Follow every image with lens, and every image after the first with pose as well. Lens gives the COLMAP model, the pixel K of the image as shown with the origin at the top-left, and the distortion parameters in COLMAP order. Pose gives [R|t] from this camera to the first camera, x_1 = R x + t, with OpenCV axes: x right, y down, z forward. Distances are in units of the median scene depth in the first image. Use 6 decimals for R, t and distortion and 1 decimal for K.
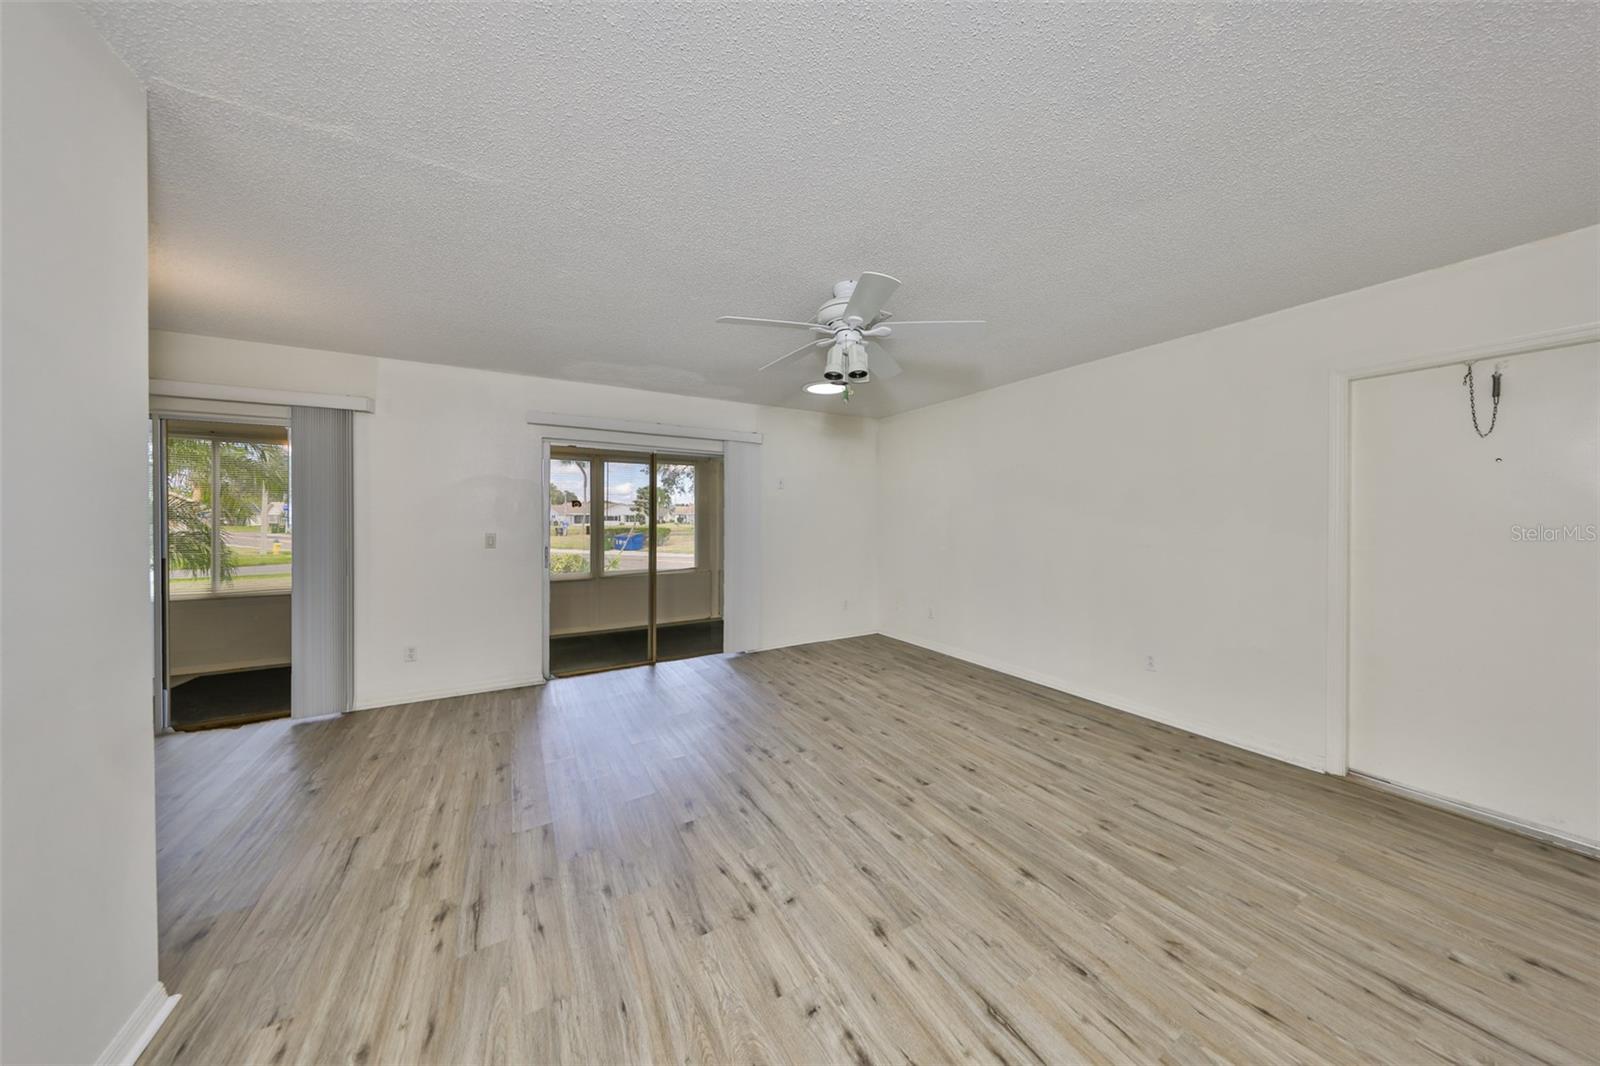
lens RADIAL K [[502.4, 0, 799.1], [0, 502.4, 522.7], [0, 0, 1]] dist [-0.000038, 0.000007]
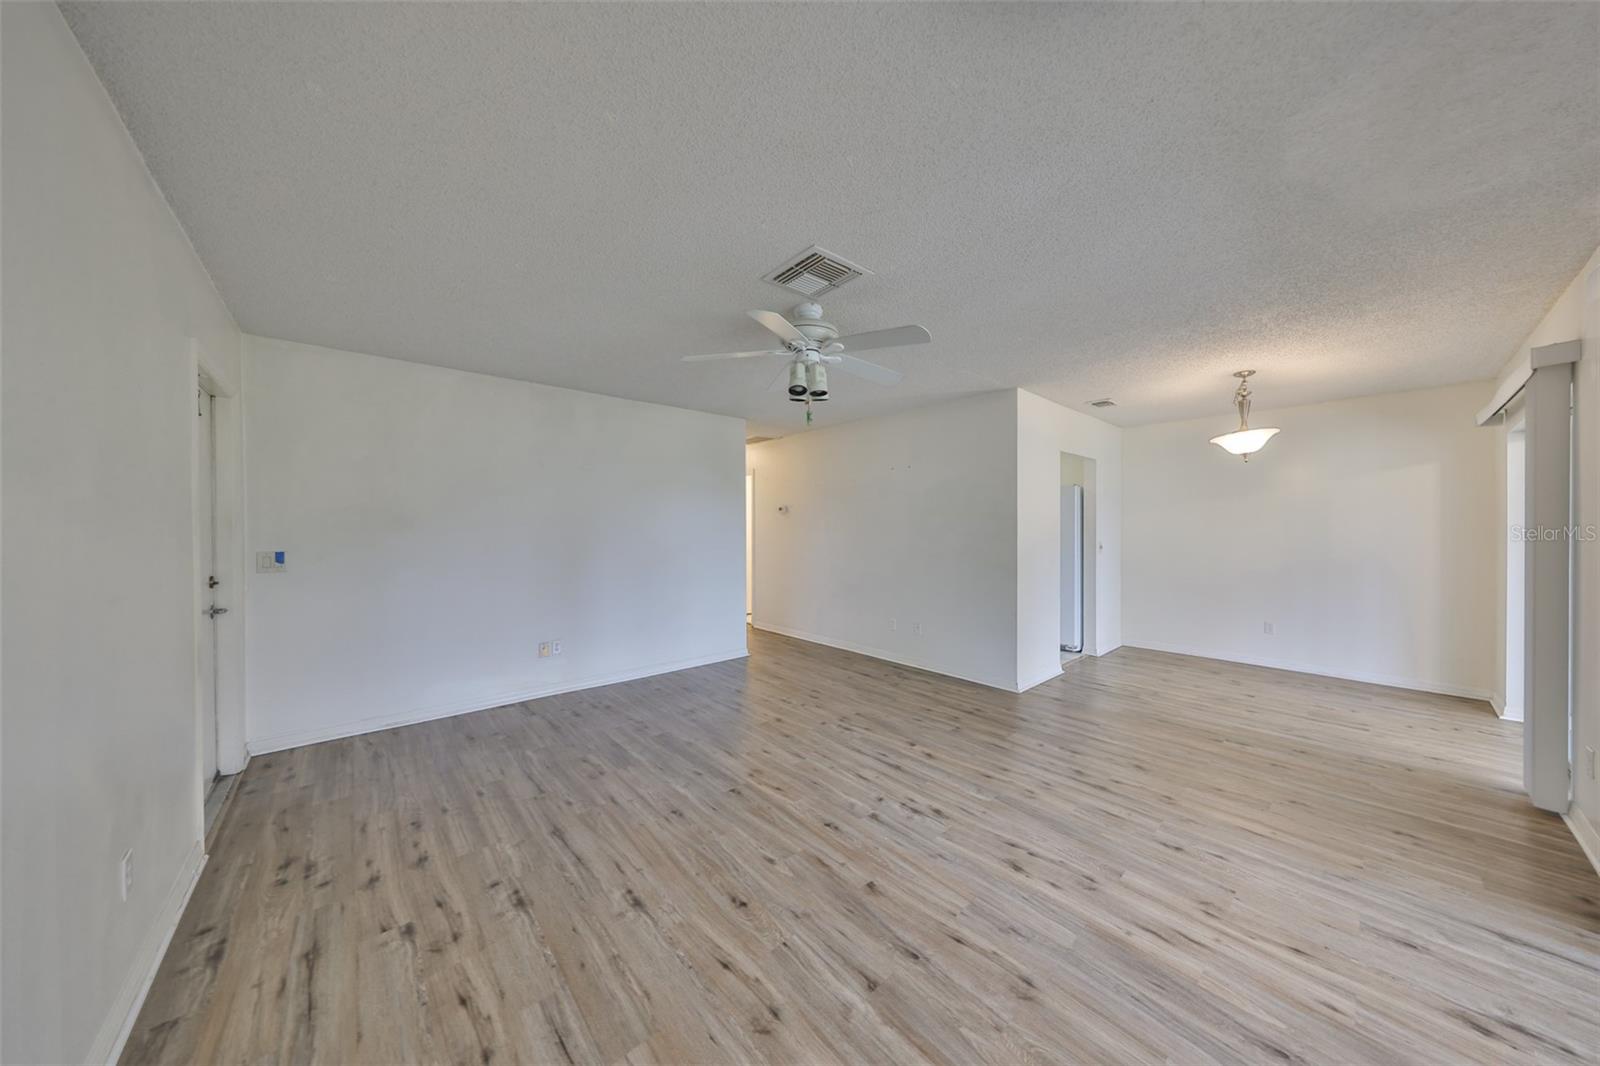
lens RADIAL K [[502.4, 0, 803.2], [0, 502.4, 529.4], [0, 0, 1]] dist [-0.000038, 0.000007]
pose [[-0.979422, 0.001830, -0.201817, 0.314897], [-0.000595, 0.999928, 0.011953, -0.015336], [0.201824, 0.011827, -0.979350, 2.004199]]
